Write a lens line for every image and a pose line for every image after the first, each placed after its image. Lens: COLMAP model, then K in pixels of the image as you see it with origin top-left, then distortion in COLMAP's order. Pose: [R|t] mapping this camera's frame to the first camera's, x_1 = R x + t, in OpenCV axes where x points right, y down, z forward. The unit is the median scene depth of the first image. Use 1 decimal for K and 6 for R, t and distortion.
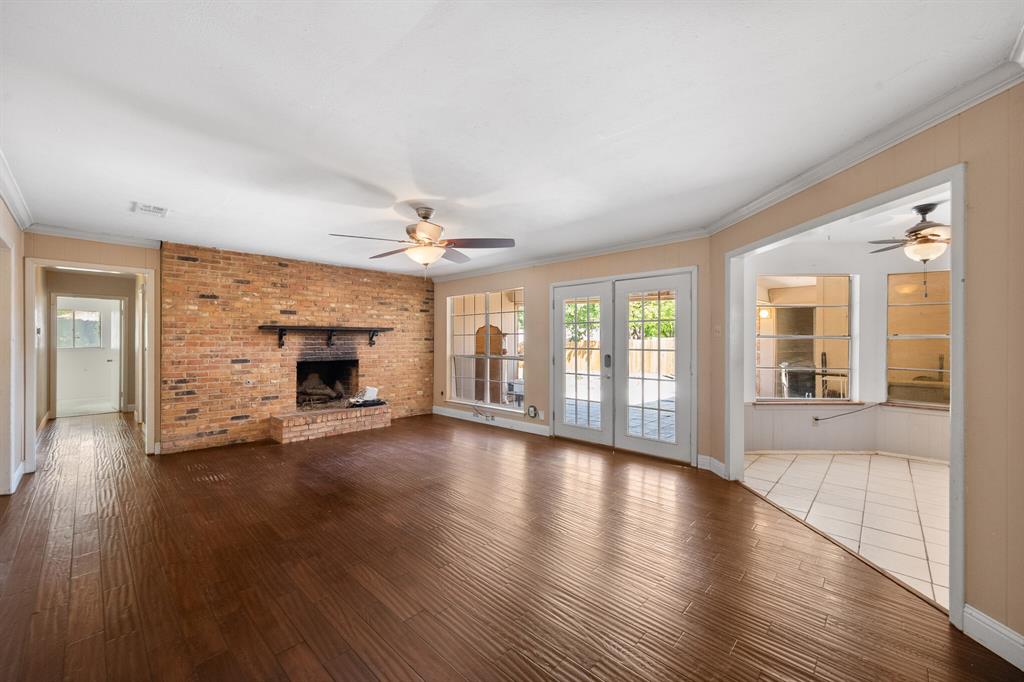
lens RADIAL K [[405.5, 0, 509.0], [0, 405.5, 340.3], [0, 0, 1]] dist [0.001910, 0.000085]
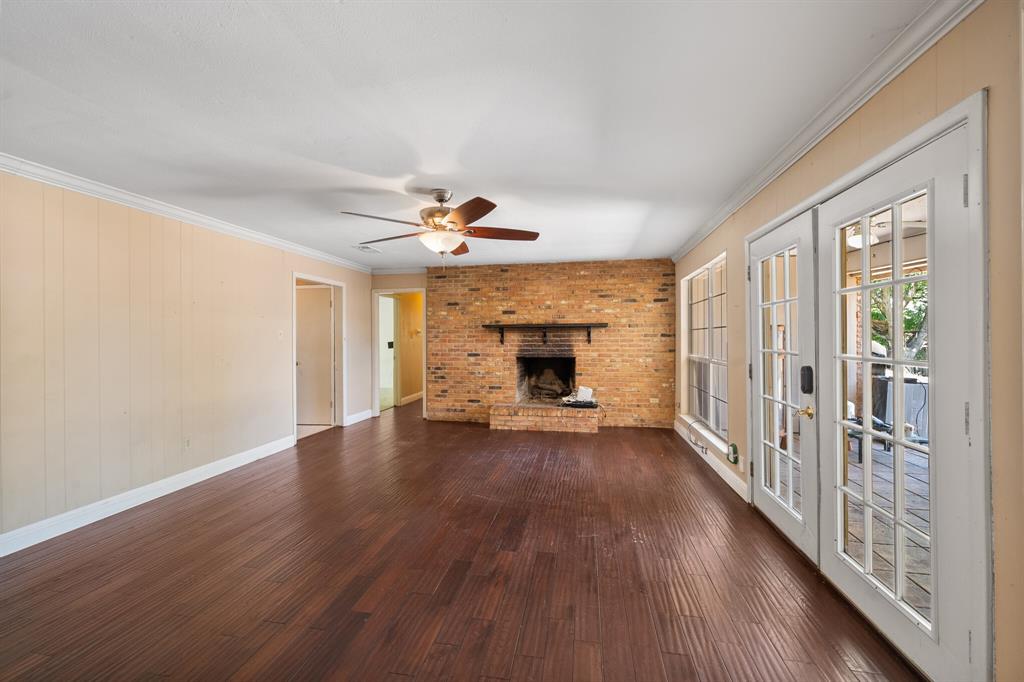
lens RADIAL K [[405.5, 0, 514.3], [0, 405.5, 337.0], [0, 0, 1]] dist [0.001910, 0.000085]
pose [[0.551350, -0.004428, -0.834262, 0.388380], [0.006175, 0.999980, -0.001227, -0.000080], [0.834251, -0.004475, 0.551366, 0.396493]]
